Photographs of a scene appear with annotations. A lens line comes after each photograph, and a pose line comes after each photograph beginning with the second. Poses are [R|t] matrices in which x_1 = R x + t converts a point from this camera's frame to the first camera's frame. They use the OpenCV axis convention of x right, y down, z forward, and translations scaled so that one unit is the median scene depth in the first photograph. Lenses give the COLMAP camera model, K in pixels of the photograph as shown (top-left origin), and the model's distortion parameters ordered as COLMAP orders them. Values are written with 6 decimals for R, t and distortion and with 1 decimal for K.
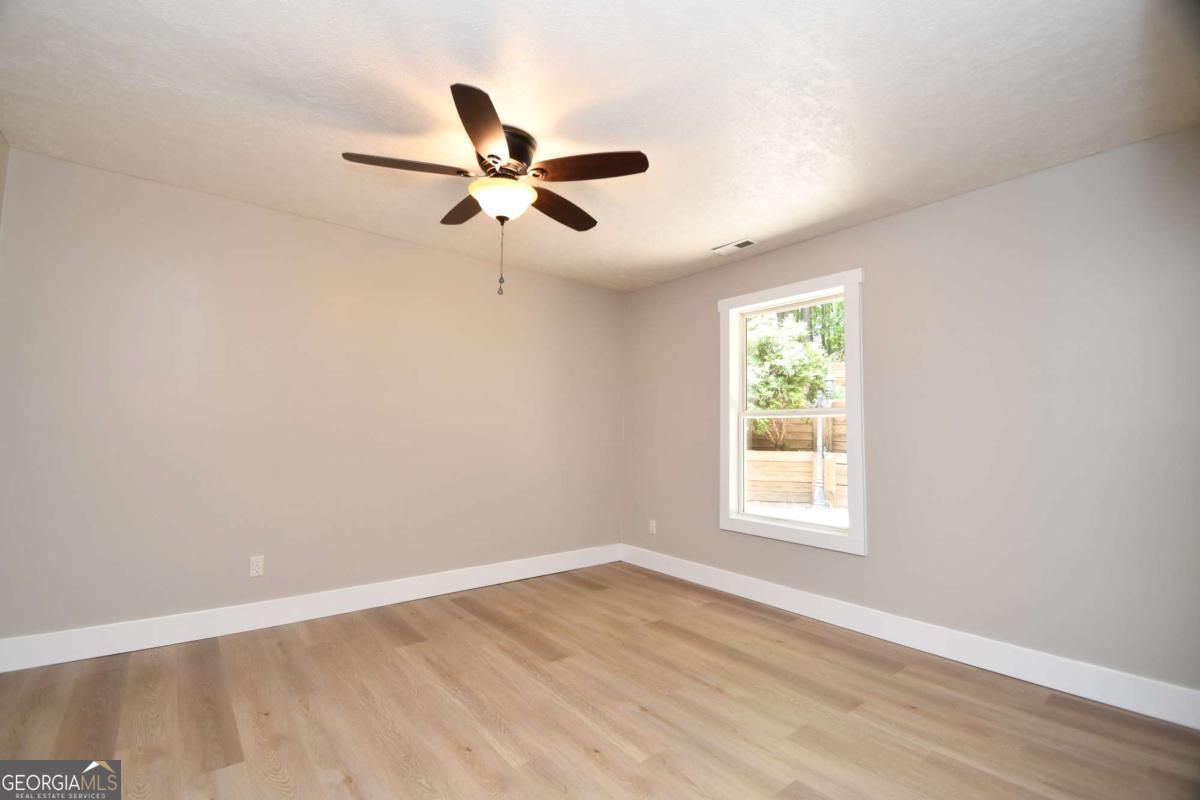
lens RADIAL K [[522.8, 0, 591.2], [0, 522.8, 400.6], [0, 0, 1]] dist [0.014702, -0.017759]
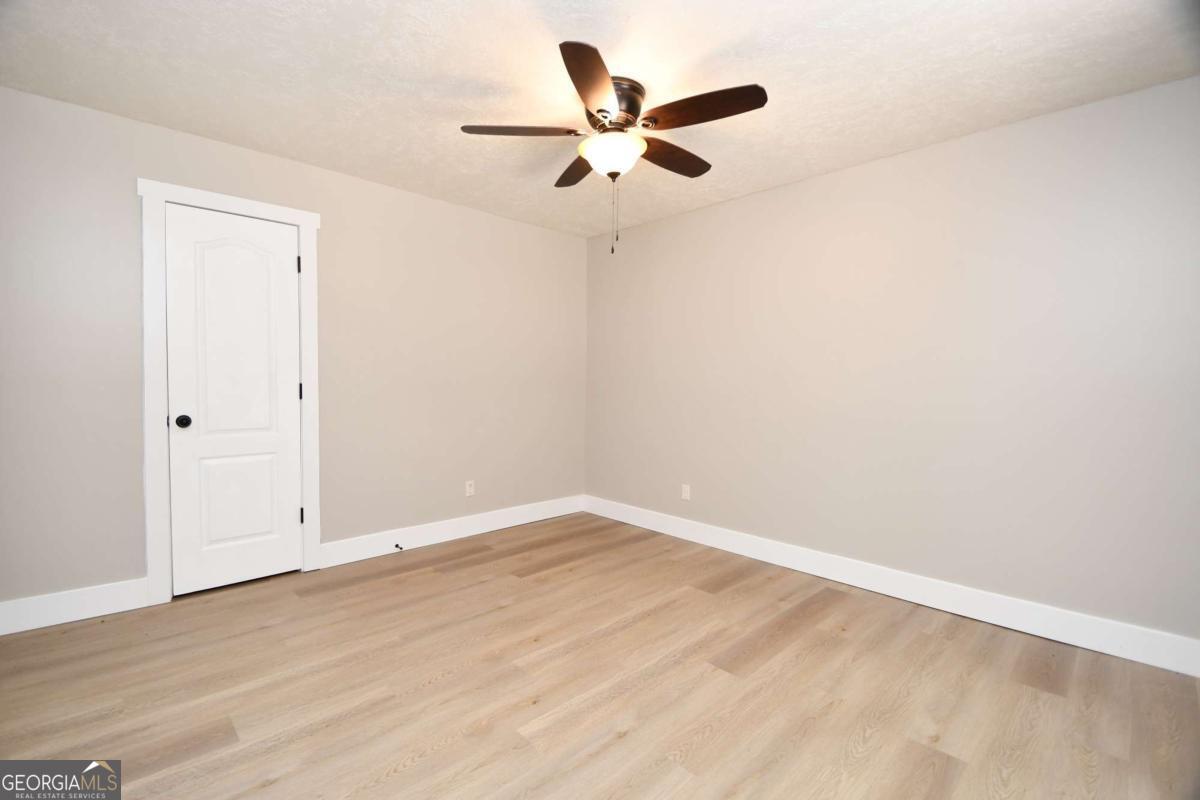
lens RADIAL K [[522.8, 0, 591.2], [0, 522.8, 400.6], [0, 0, 1]] dist [0.014702, -0.017759]
pose [[0.091279, 0.022407, -0.995573, 0.810026], [0.050914, 0.998334, 0.027138, 0.049356], [0.994523, -0.053166, 0.089986, 0.832595]]
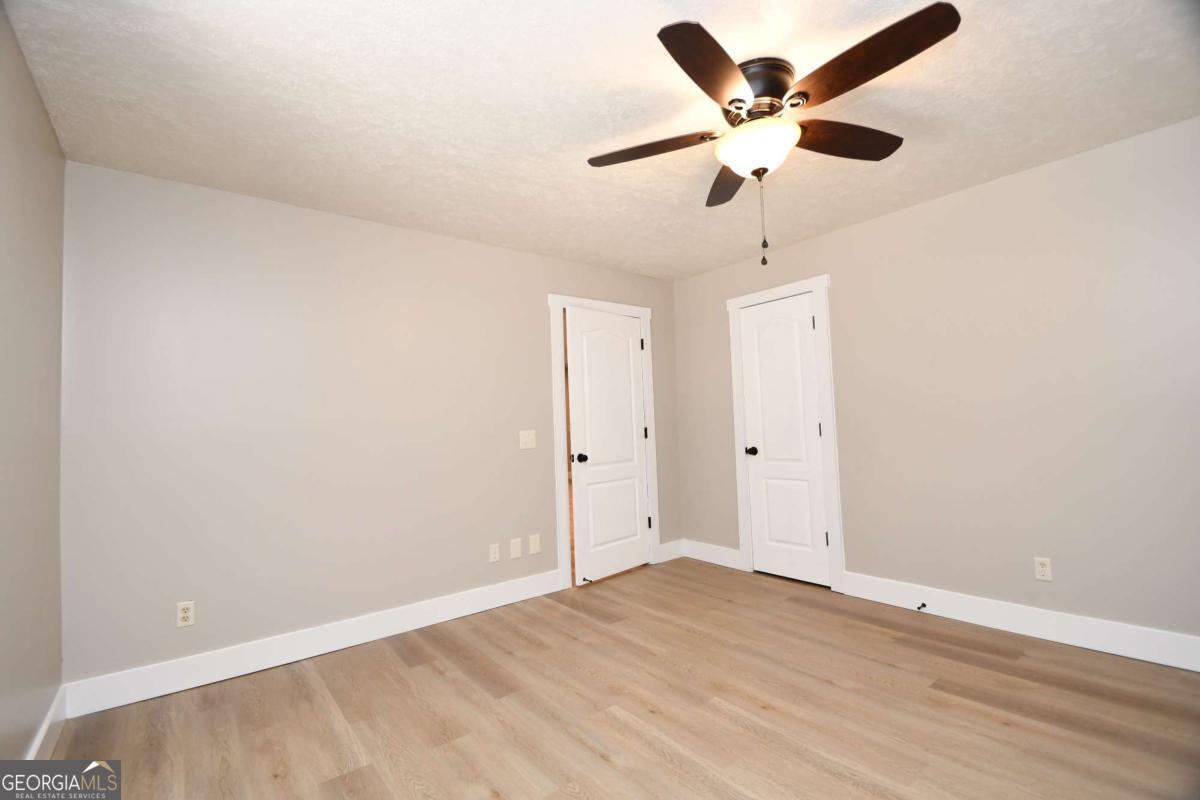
lens RADIAL K [[522.8, 0, 591.2], [0, 522.8, 400.6], [0, 0, 1]] dist [0.014702, -0.017759]
pose [[-0.999776, 0.021151, 0.000415, 0.101801], [0.020978, 0.993747, -0.109670, 0.093505], [-0.002732, -0.109637, -0.993968, 1.755738]]
